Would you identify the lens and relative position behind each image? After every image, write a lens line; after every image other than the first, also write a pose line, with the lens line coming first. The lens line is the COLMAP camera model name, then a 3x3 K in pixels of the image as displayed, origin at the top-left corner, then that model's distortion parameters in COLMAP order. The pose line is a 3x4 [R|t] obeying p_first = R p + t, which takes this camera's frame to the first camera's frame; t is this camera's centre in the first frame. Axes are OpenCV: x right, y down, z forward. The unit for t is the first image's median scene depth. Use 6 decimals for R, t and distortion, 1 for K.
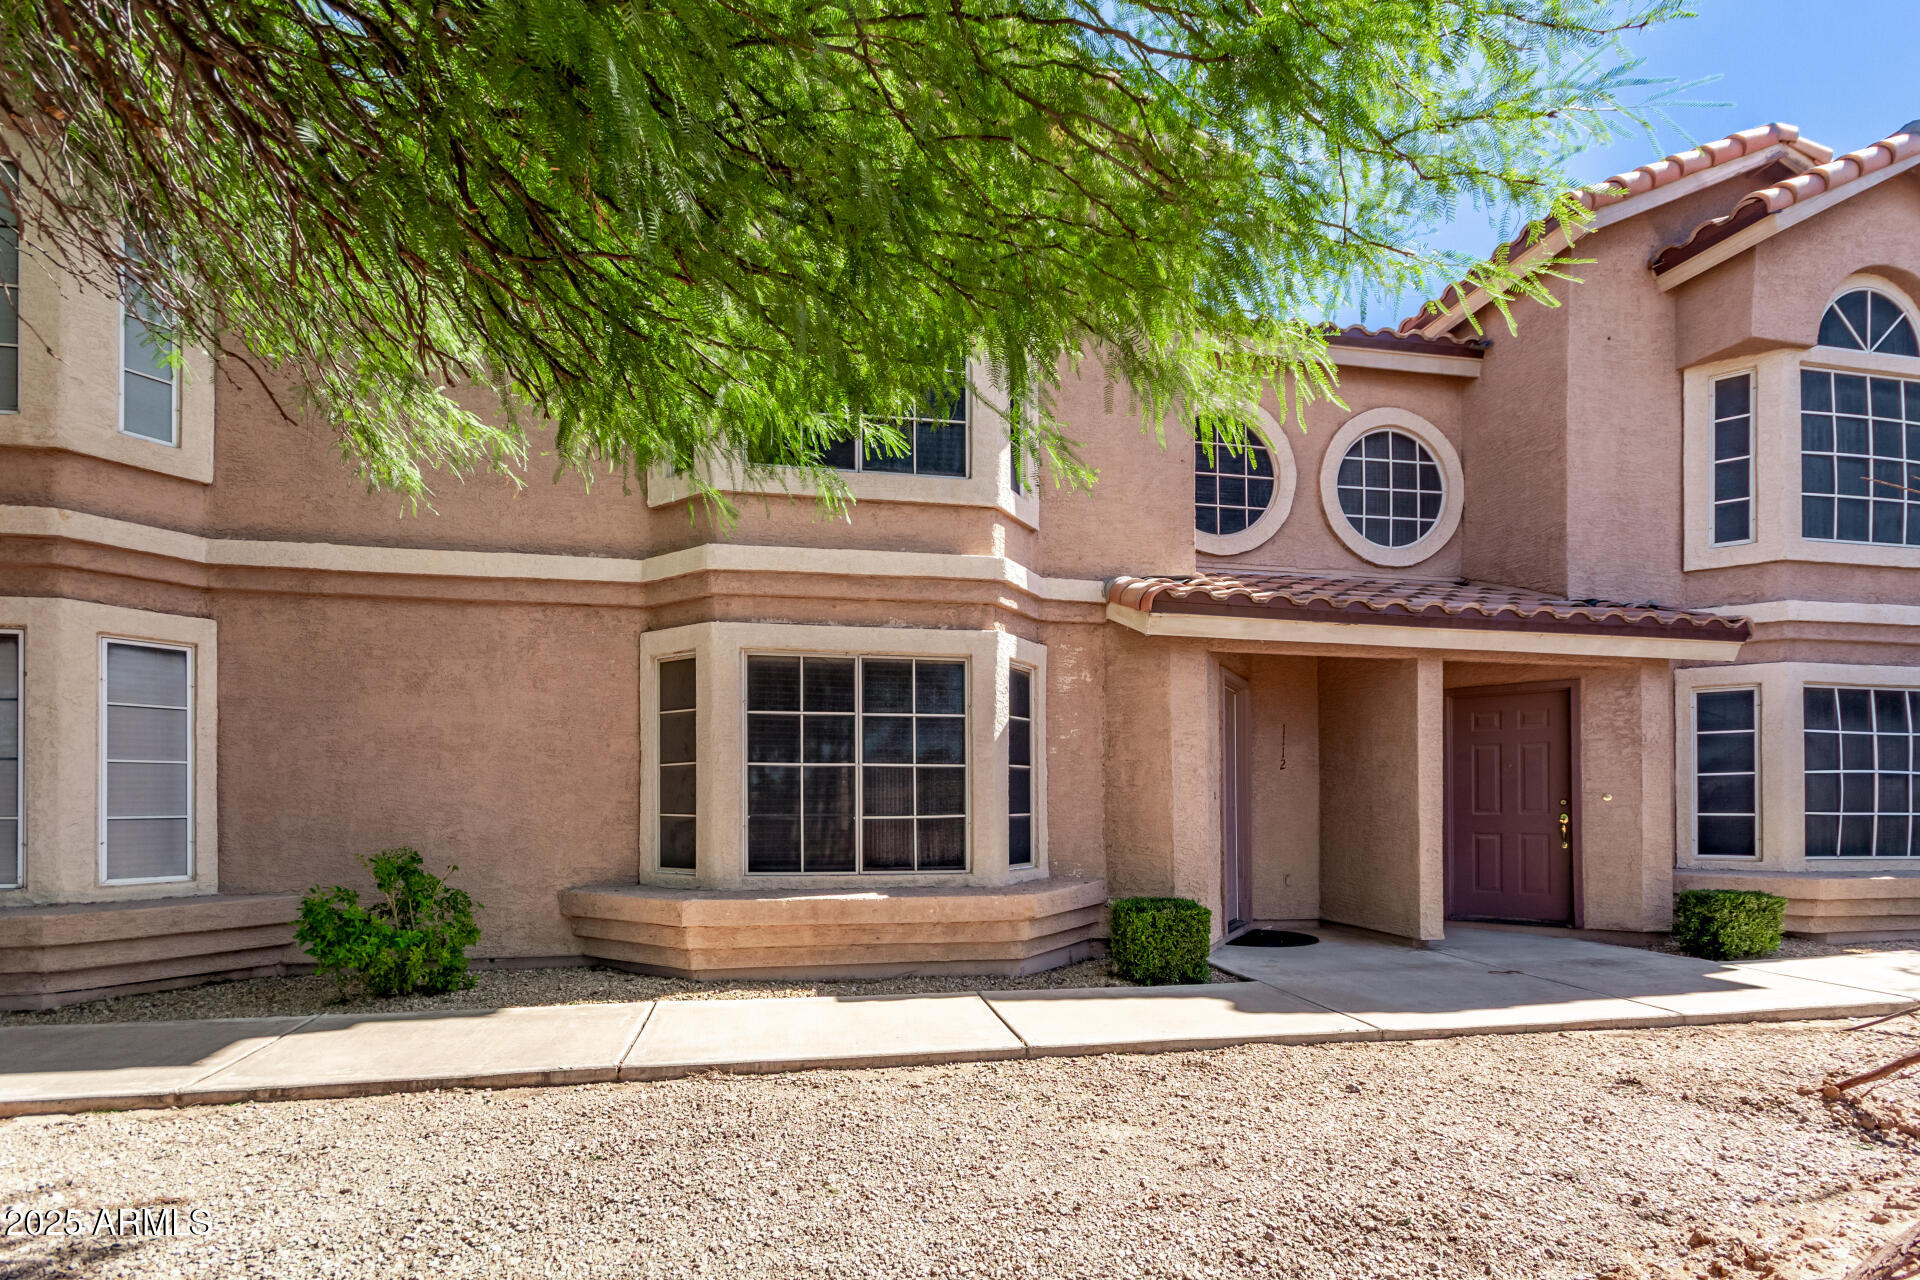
lens RADIAL K [[903.4, 0, 960.4], [0, 903.4, 656.8], [0, 0, 1]] dist [0.005147, 0.000376]
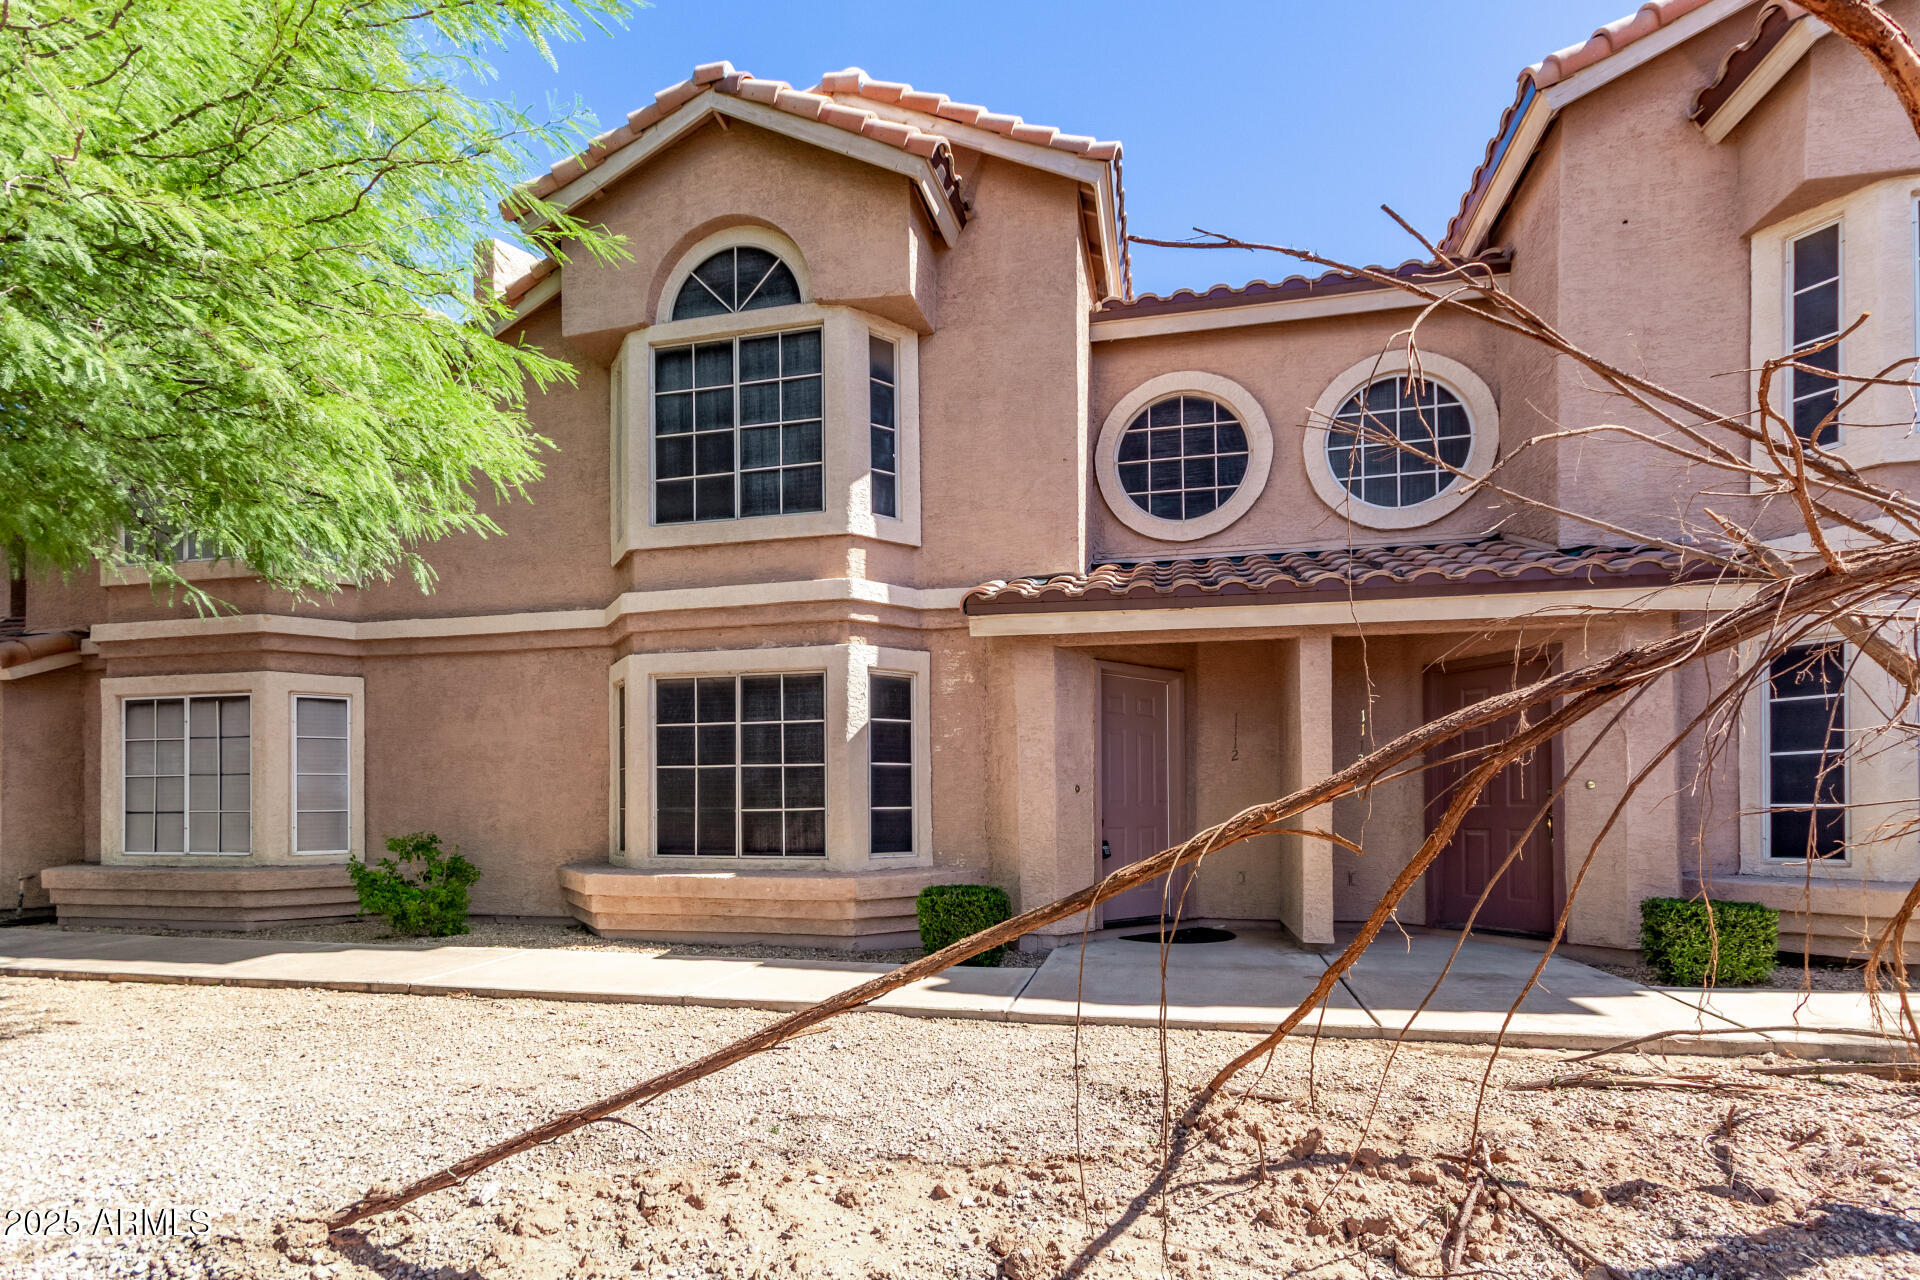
lens RADIAL K [[903.4, 0, 960.4], [0, 903.4, 656.8], [0, 0, 1]] dist [0.005147, 0.000376]
pose [[0.919831, -0.068183, -0.386345, 0.614659], [0.068208, 0.997578, -0.013660, 0.011941], [0.386341, -0.013787, 0.922253, 0.018193]]
